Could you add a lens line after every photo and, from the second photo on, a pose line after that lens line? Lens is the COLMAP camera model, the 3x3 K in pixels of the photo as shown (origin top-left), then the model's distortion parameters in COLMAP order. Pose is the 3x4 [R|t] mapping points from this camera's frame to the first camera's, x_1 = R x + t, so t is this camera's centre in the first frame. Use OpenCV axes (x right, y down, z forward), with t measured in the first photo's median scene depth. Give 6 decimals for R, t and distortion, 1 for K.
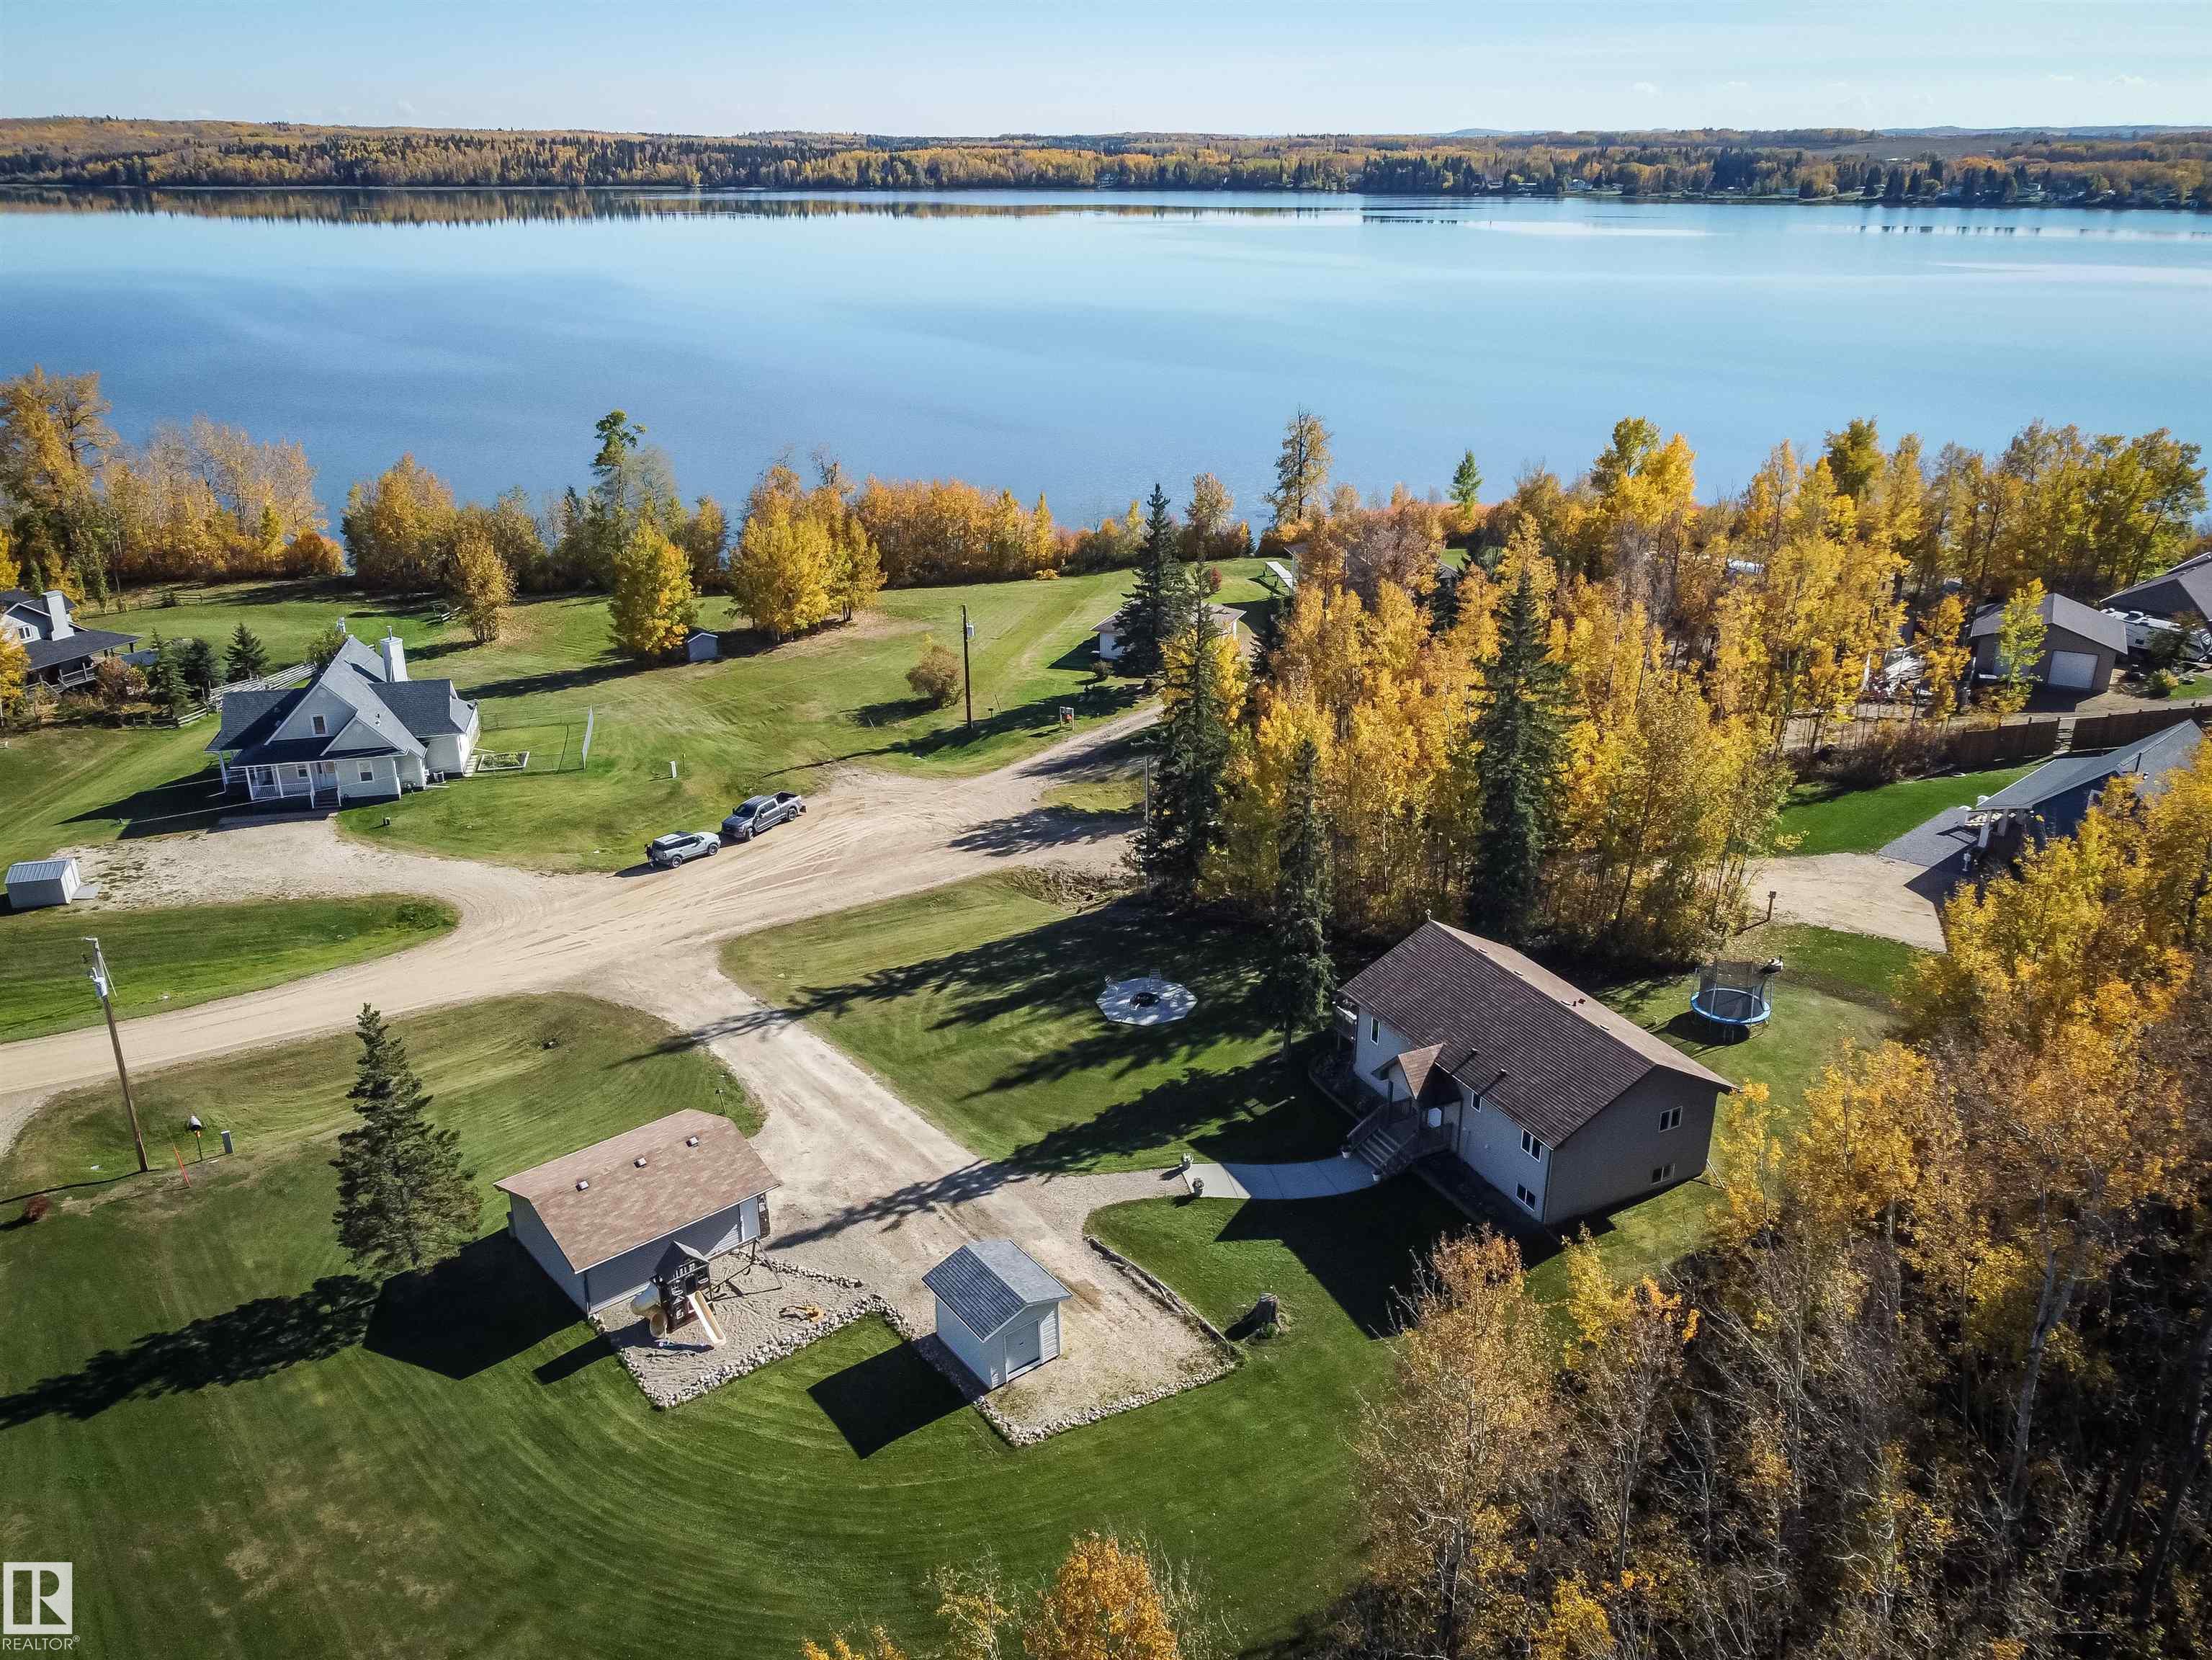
lens RADIAL K [[1701.4, 0, 1104.8], [0, 1701.4, 827.1], [0, 0, 1]] dist [0.001630, -0.003039]
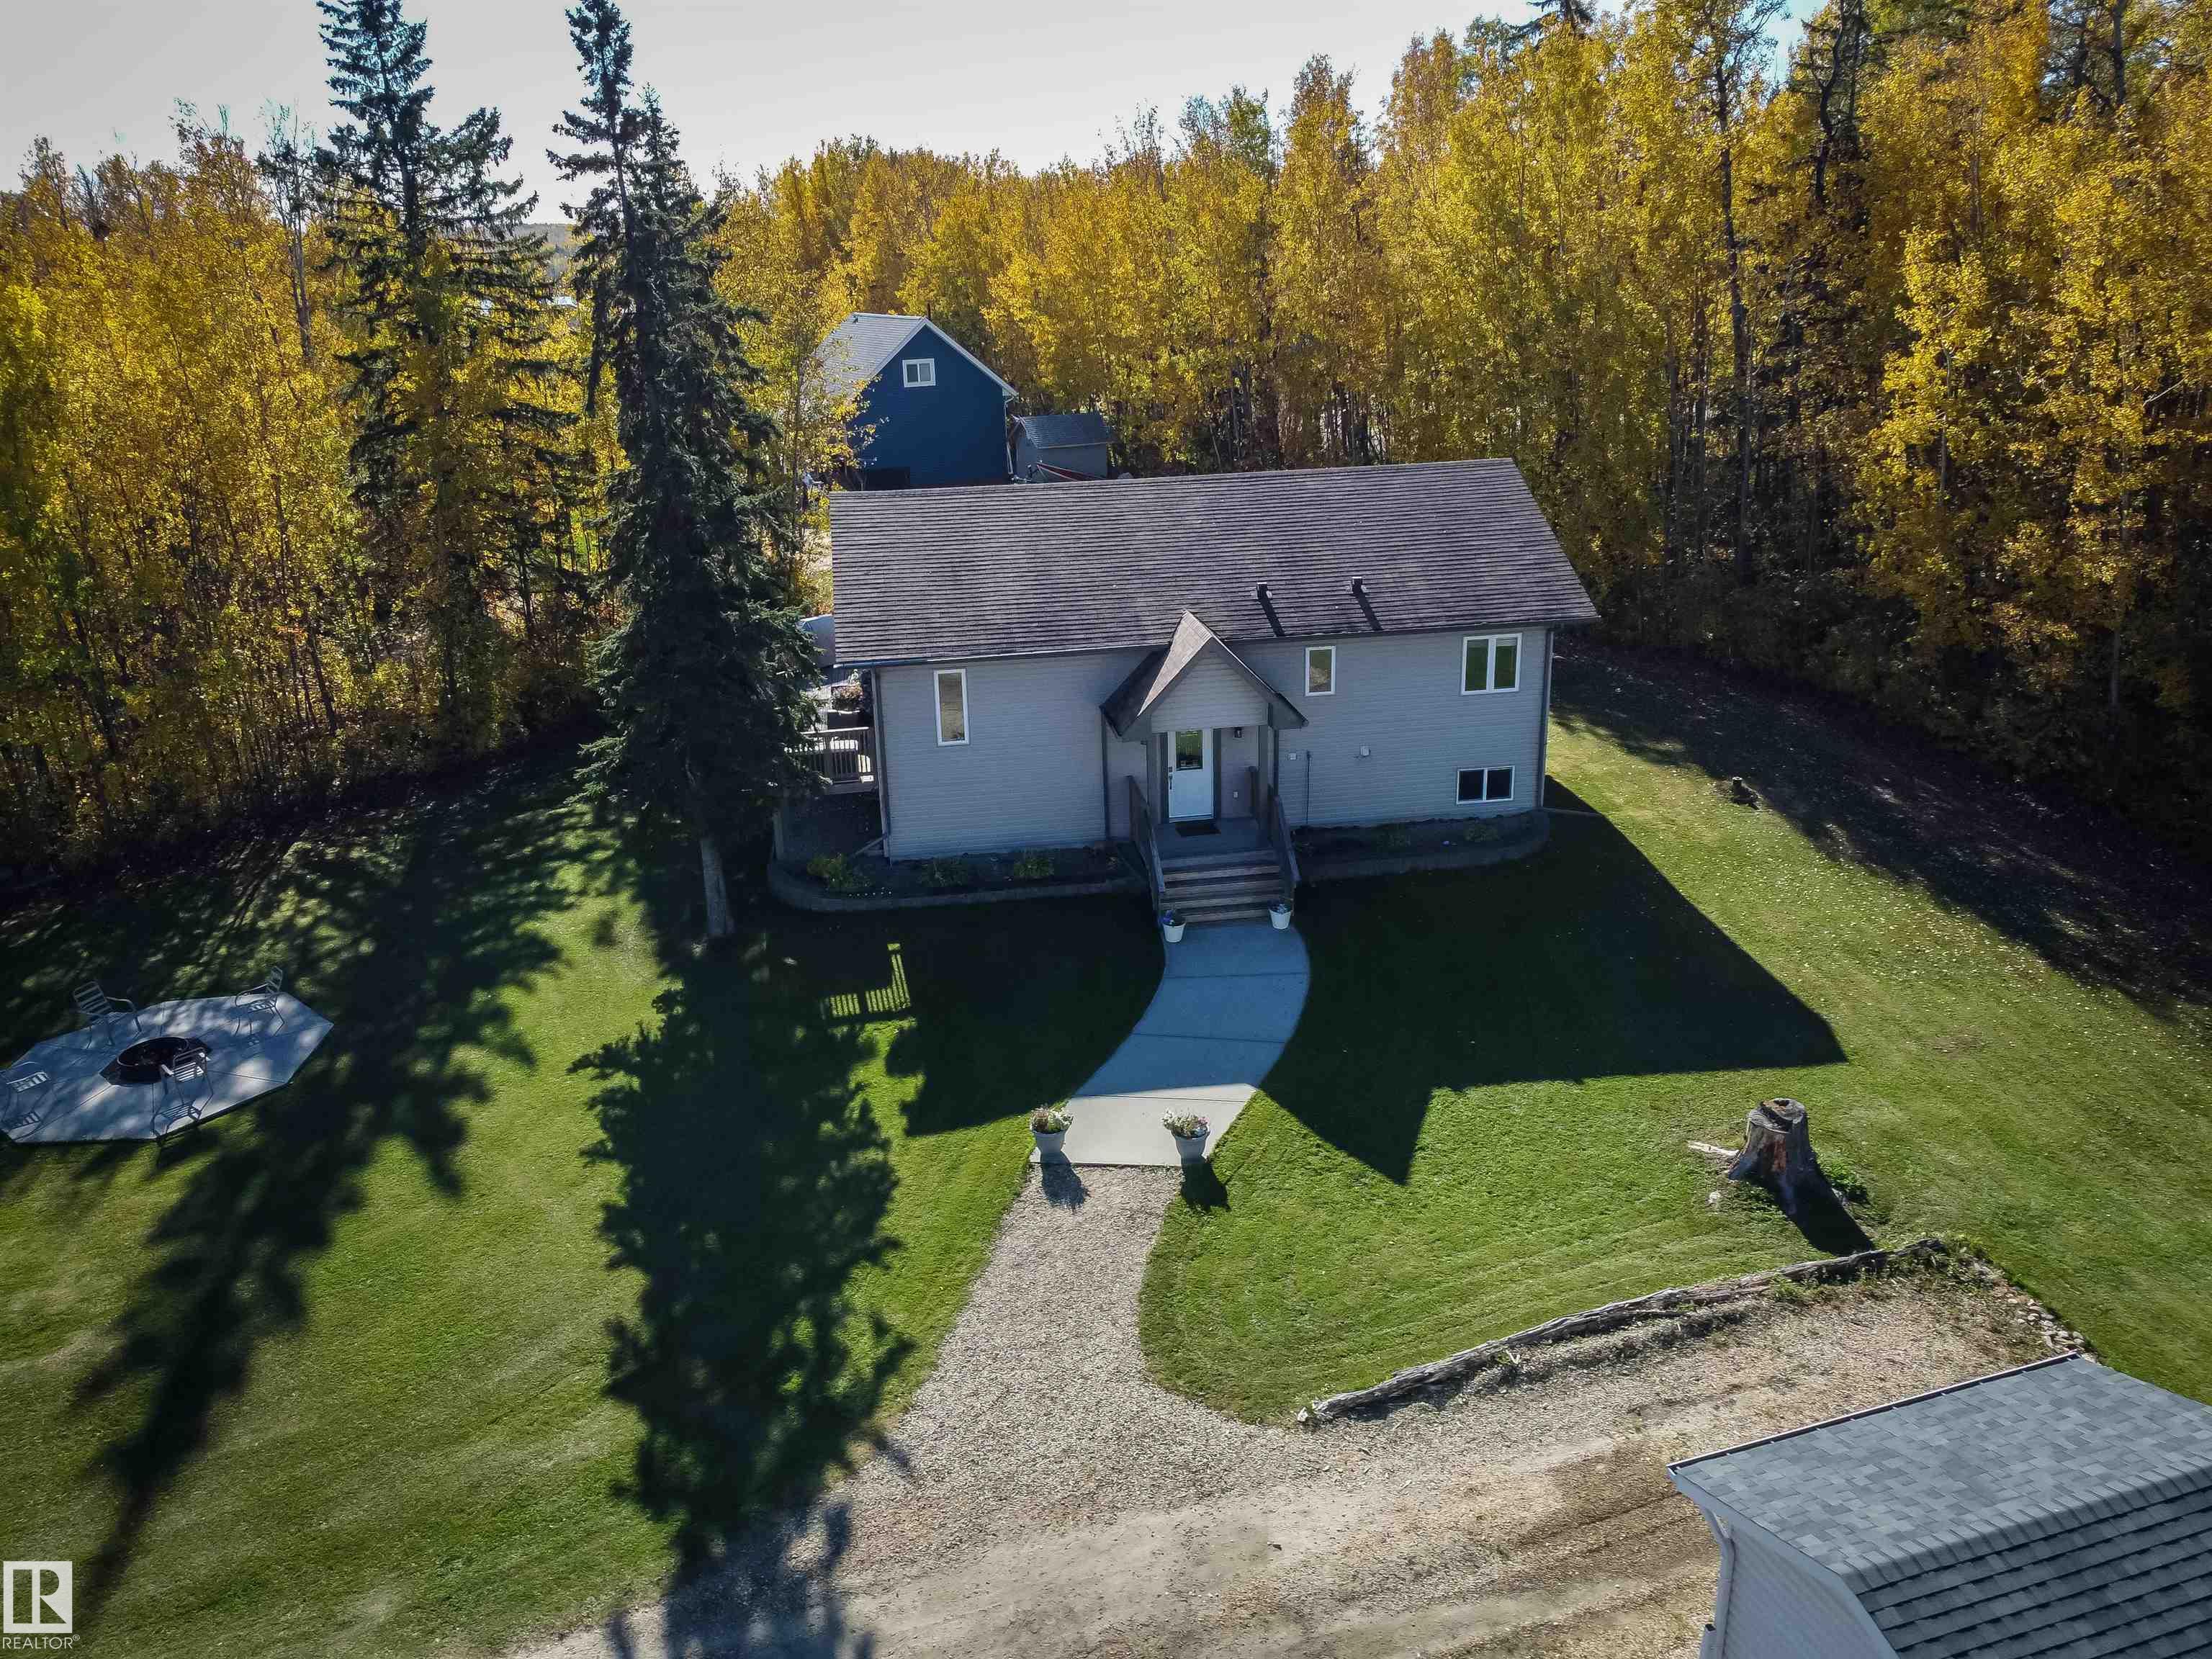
lens RADIAL K [[1682.4, 0, 1109.4], [0, 1682.4, 801.7], [0, 0, 1]] dist [-0.000324, -0.002476]
pose [[0.318796, -0.308352, 0.896263, -0.153407], [0.388160, 0.905143, 0.173340, 0.060643], [-0.864697, 0.292634, 0.408246, 0.585929]]
